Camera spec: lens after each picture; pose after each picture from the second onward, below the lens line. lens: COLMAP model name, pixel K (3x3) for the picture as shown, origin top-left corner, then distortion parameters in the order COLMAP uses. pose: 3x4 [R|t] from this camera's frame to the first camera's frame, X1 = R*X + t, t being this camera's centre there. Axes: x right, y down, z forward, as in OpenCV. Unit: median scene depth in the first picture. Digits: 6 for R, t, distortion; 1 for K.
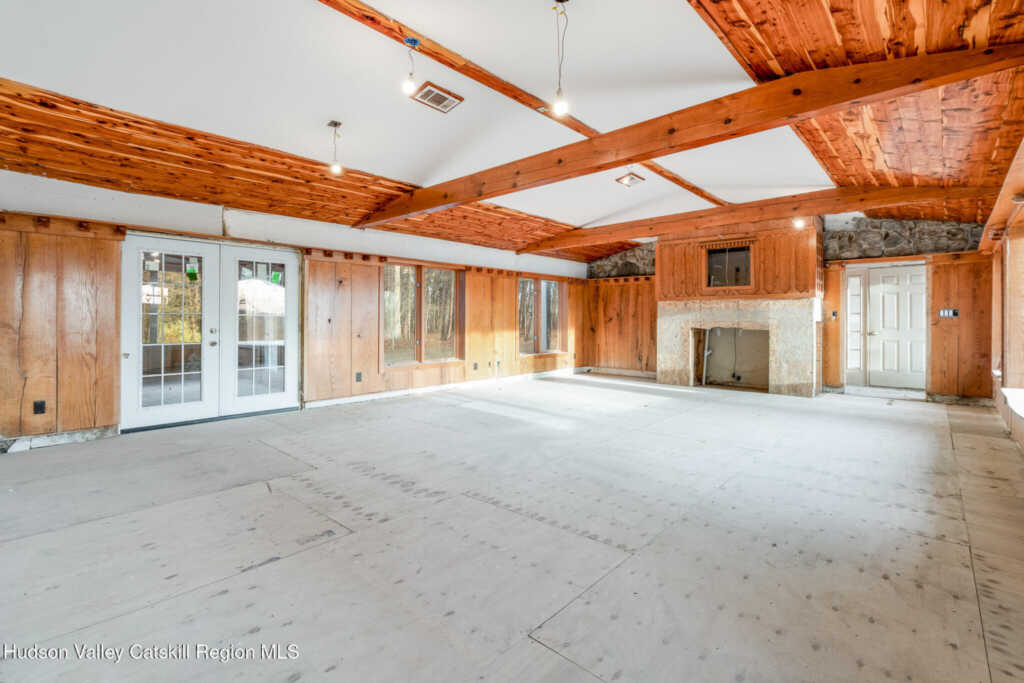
lens RADIAL K [[466.2, 0, 495.3], [0, 466.2, 318.3], [0, 0, 1]] dist [-0.013763, 0.000002]
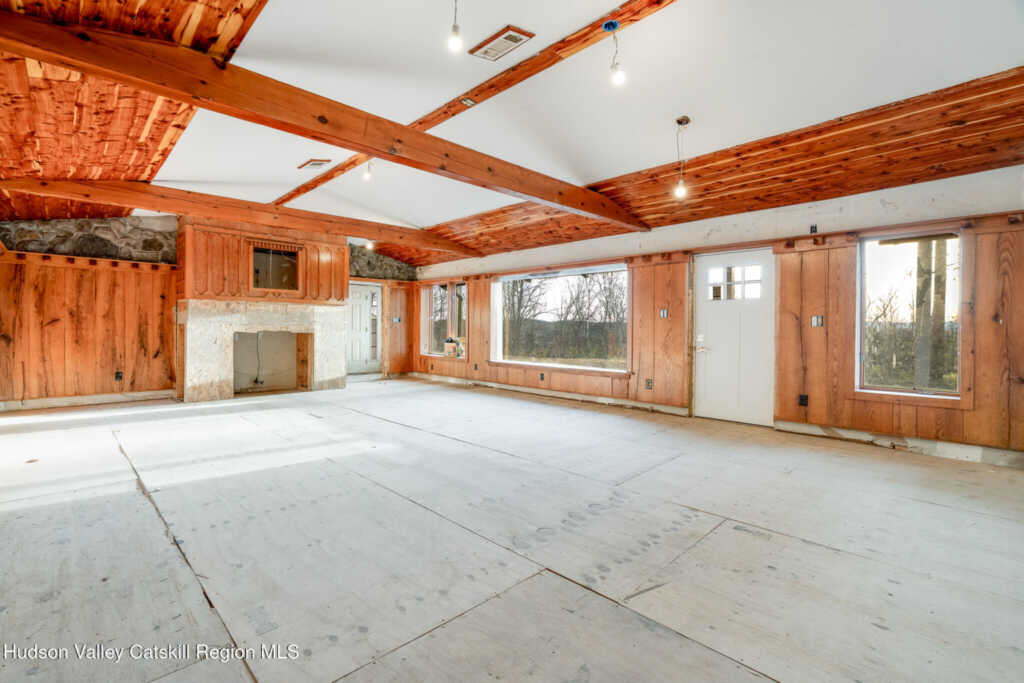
lens RADIAL K [[462.7, 0, 507.0], [0, 462.7, 331.8], [0, 0, 1]] dist [-0.012943, -0.000084]
pose [[0.045595, -0.013365, 0.998871, -0.463834], [-0.012490, 0.999825, 0.013948, 0.001921], [-0.998882, -0.013112, 0.045420, 0.483499]]
